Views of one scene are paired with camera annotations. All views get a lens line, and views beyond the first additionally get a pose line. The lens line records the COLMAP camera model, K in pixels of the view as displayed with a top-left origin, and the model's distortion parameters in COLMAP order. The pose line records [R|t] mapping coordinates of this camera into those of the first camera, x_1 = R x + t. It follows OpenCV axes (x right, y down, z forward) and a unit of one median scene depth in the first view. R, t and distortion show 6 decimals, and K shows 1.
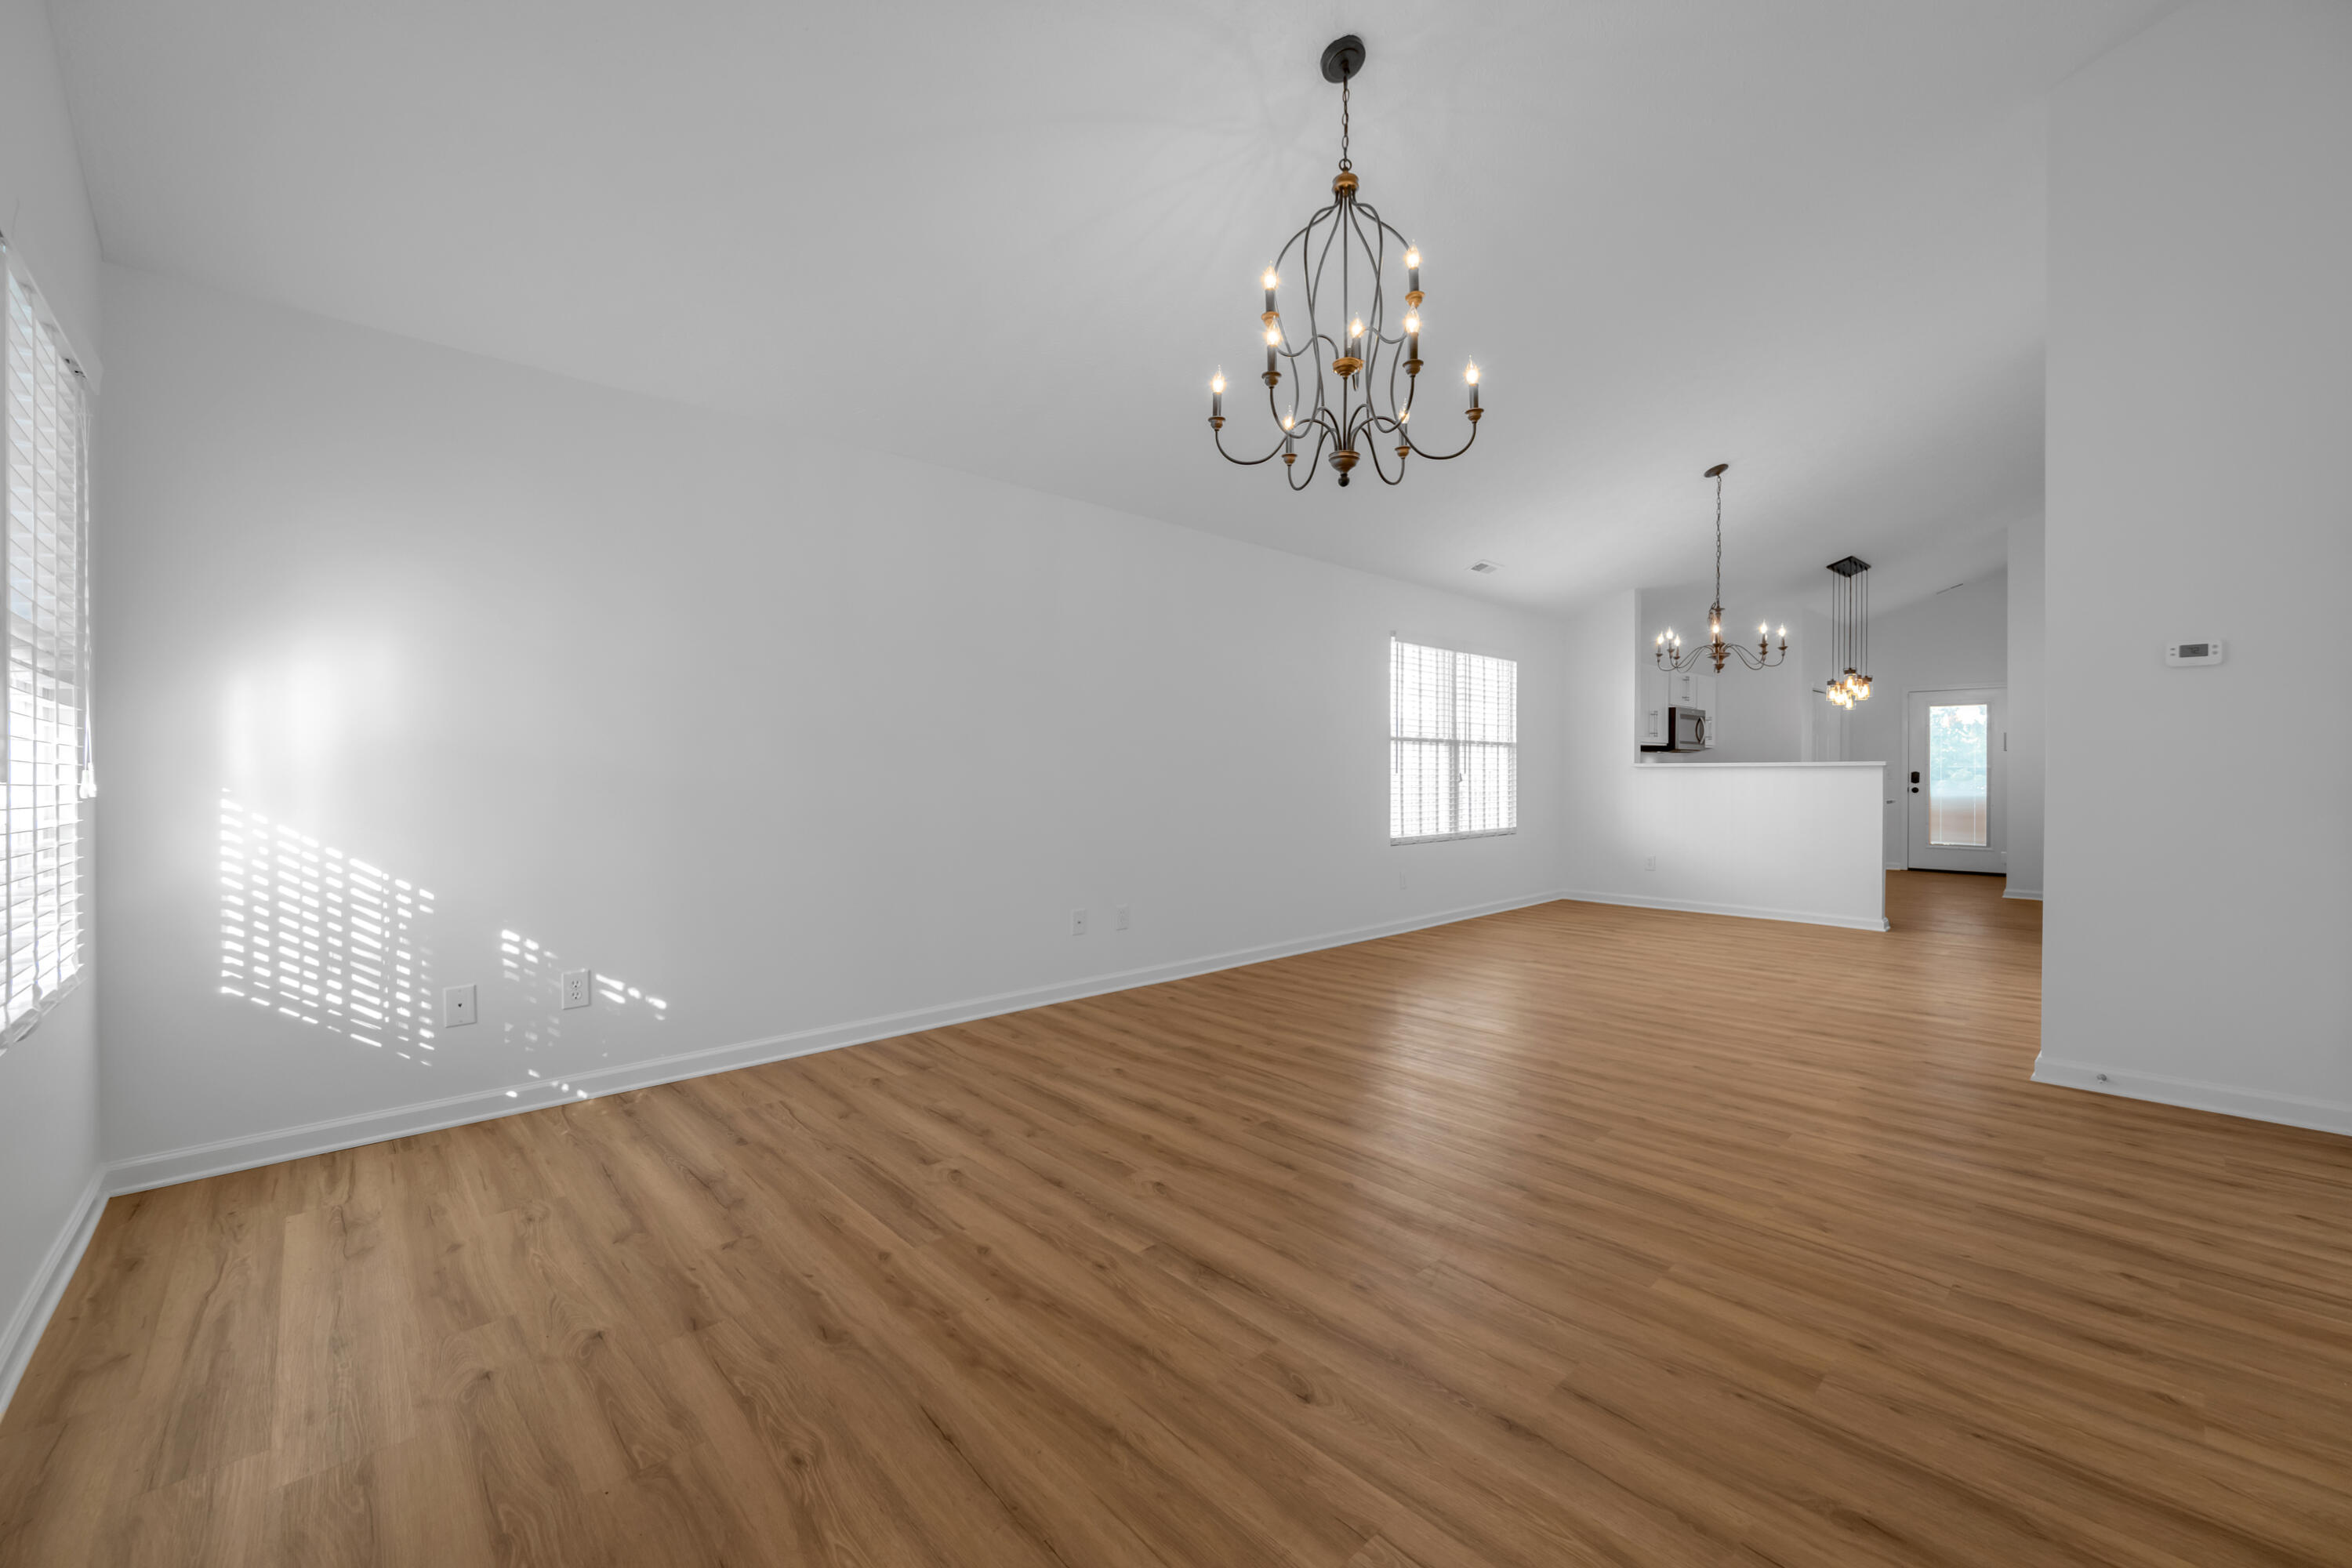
lens RADIAL K [[938.1, 0, 1186.1], [0, 938.1, 777.2], [0, 0, 1]] dist [-0.005098, -0.000106]
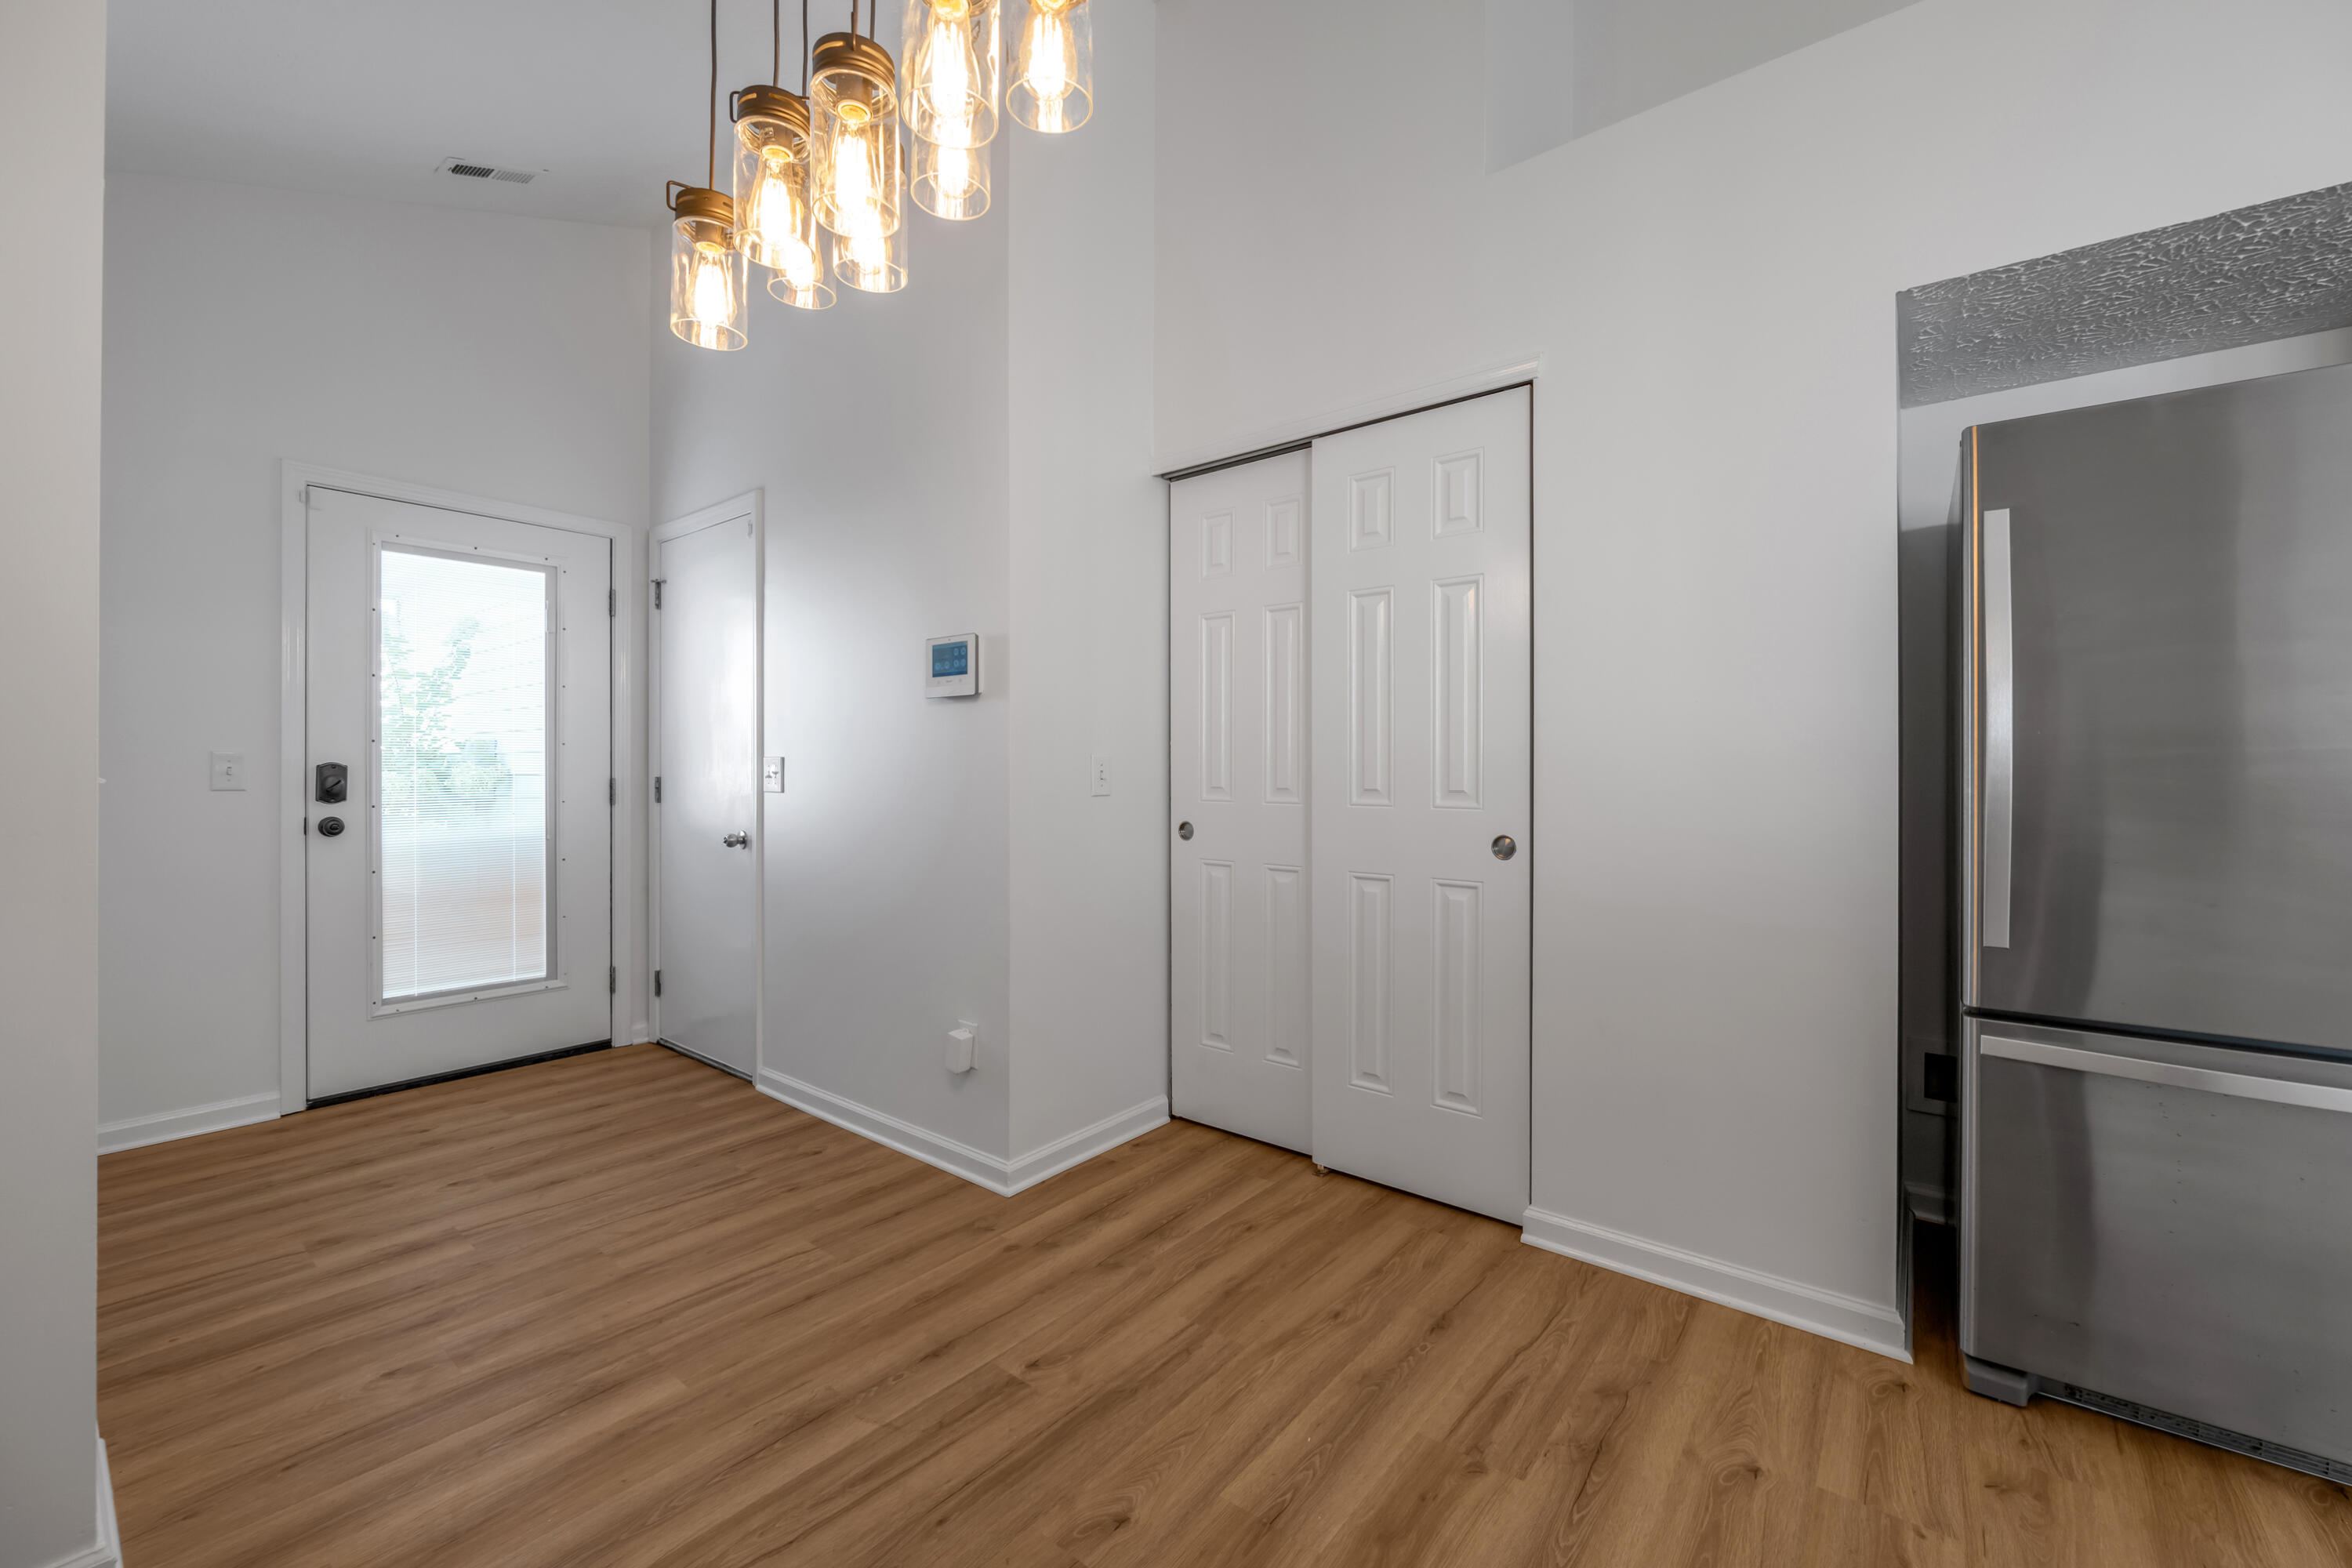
lens RADIAL K [[938.1, 0, 1186.1], [0, 938.1, 777.2], [0, 0, 1]] dist [-0.005098, -0.000106]
pose [[-0.134400, -0.008402, 0.990892, 1.385675], [0.008066, 0.999922, 0.009573, -0.007772], [-0.990894, 0.009279, -0.134321, 2.354739]]
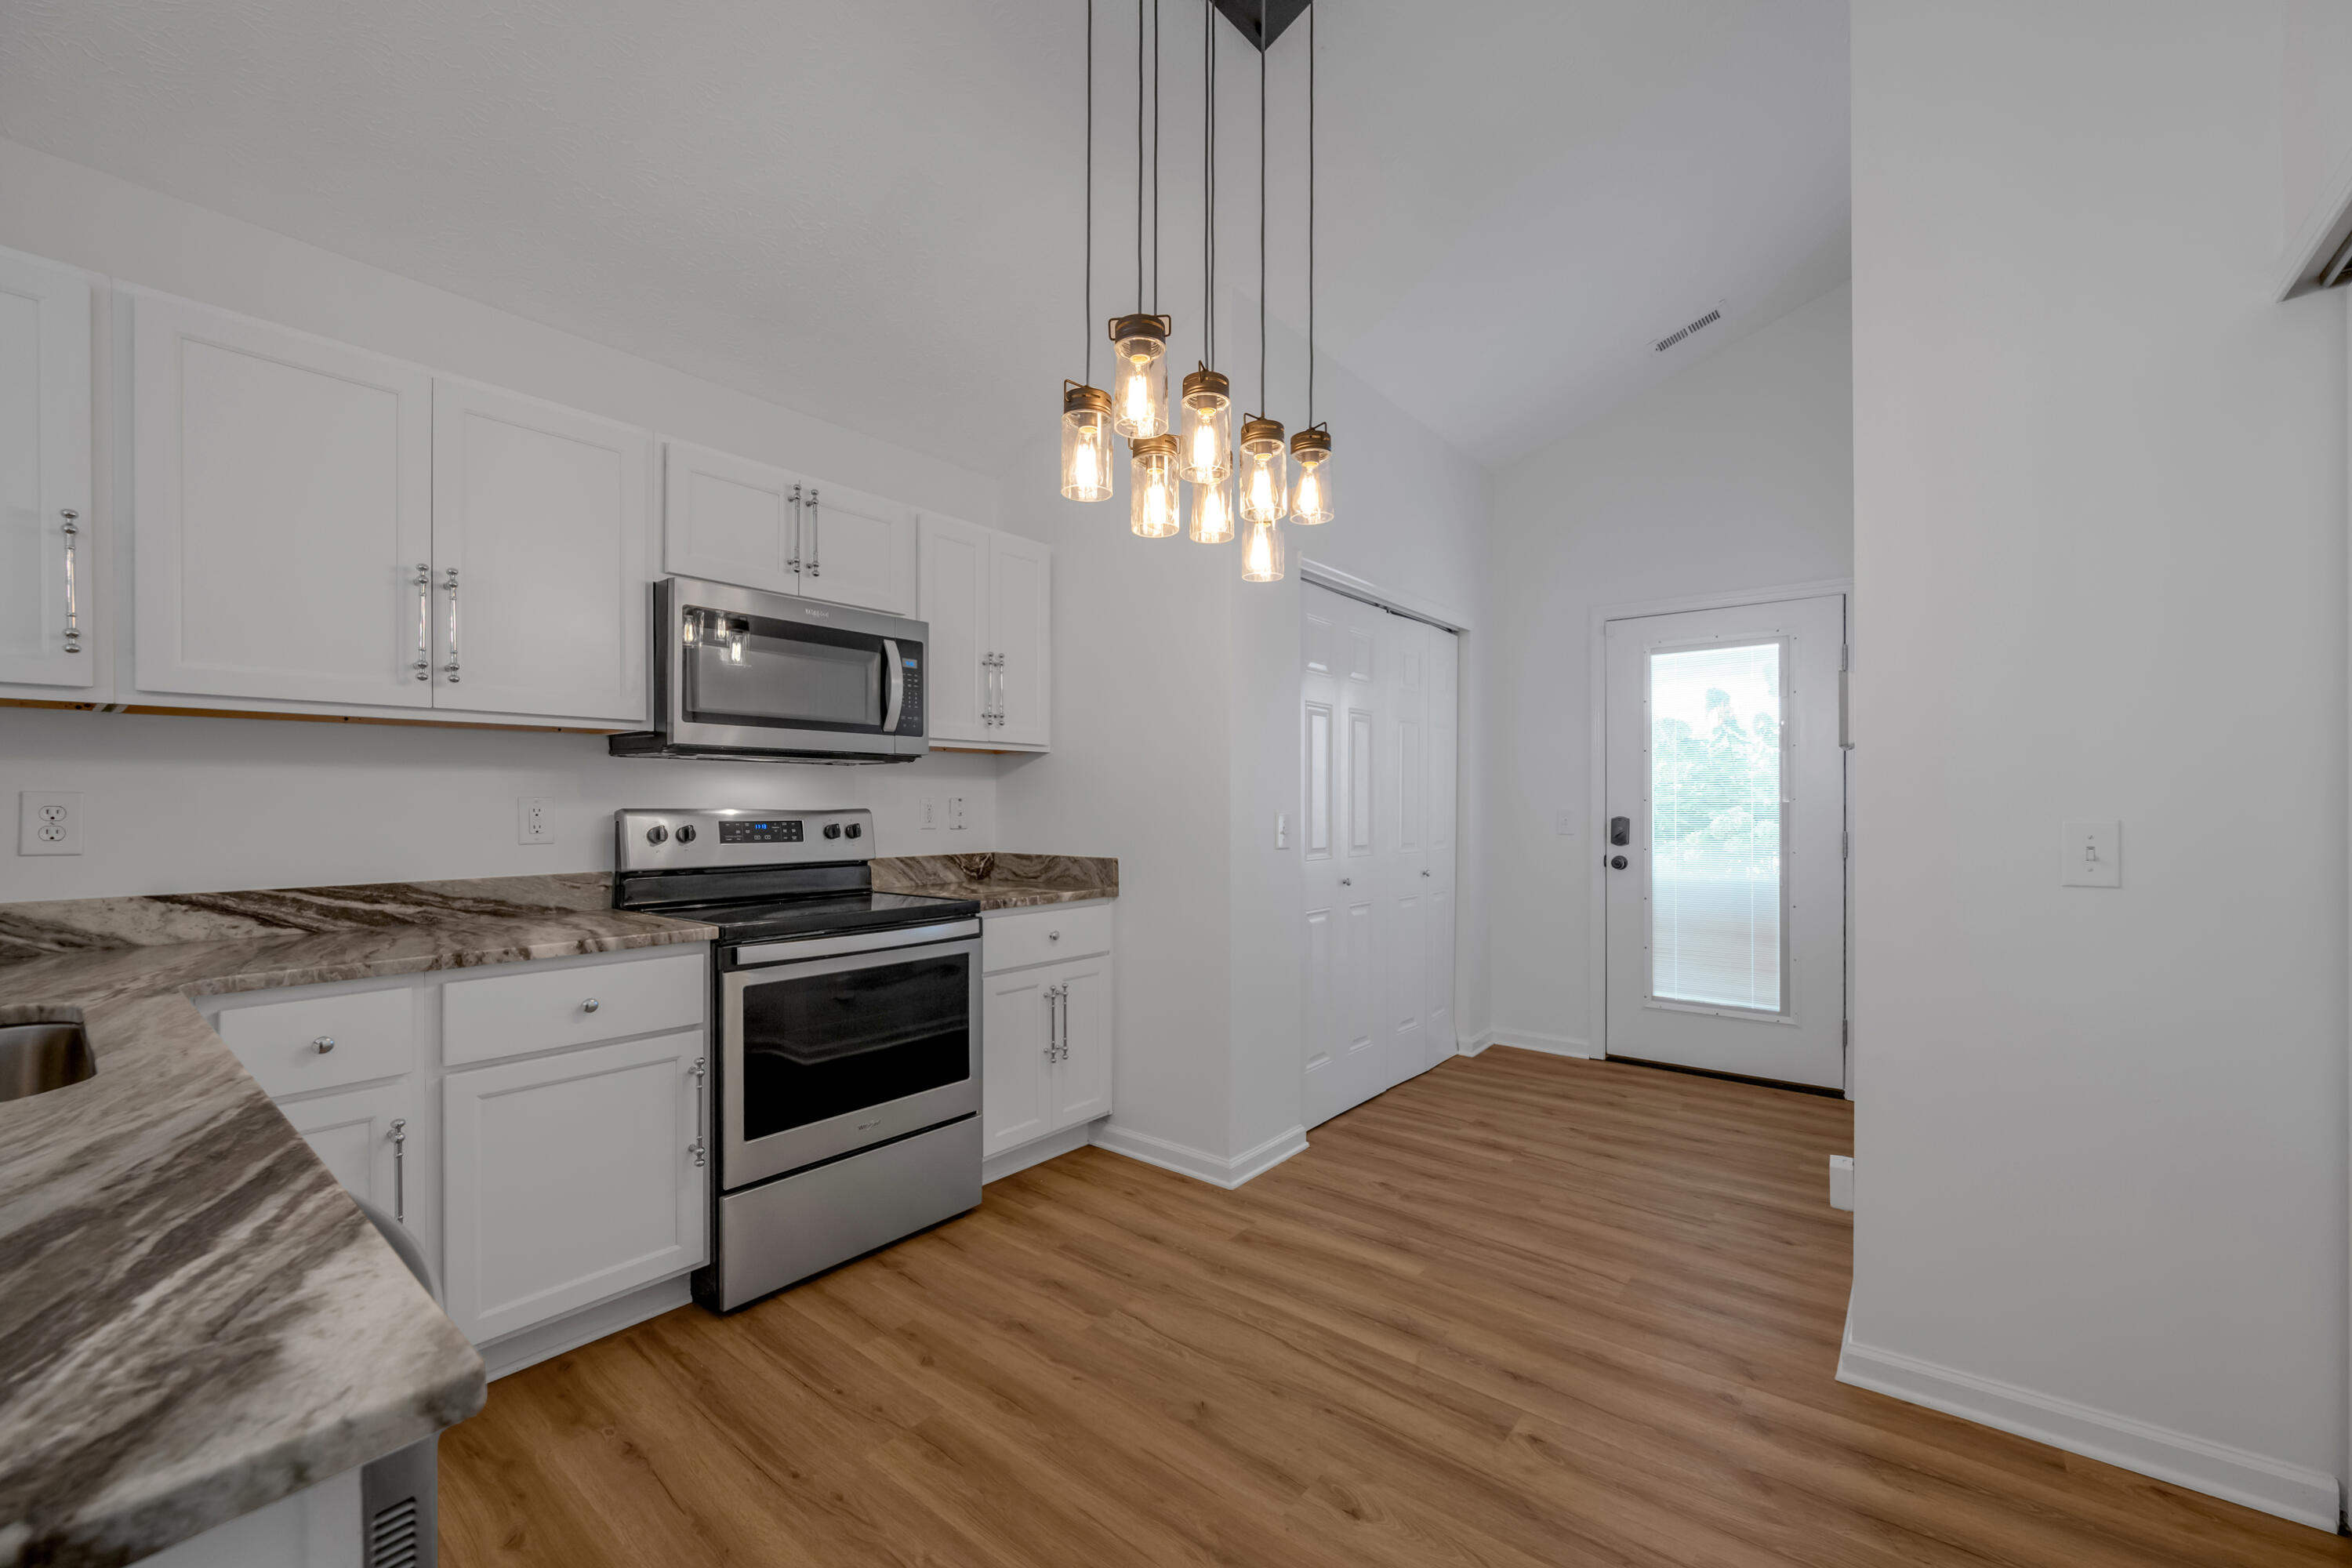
lens RADIAL K [[929.3, 0, 1180.6], [0, 929.3, 809.3], [0, 0, 1]] dist [-0.003134, -0.000254]
pose [[0.991575, -0.003491, 0.129490, 1.639132], [0.004321, 0.999972, -0.006126, -0.023798], [-0.129465, 0.006634, 0.991562, 1.902866]]
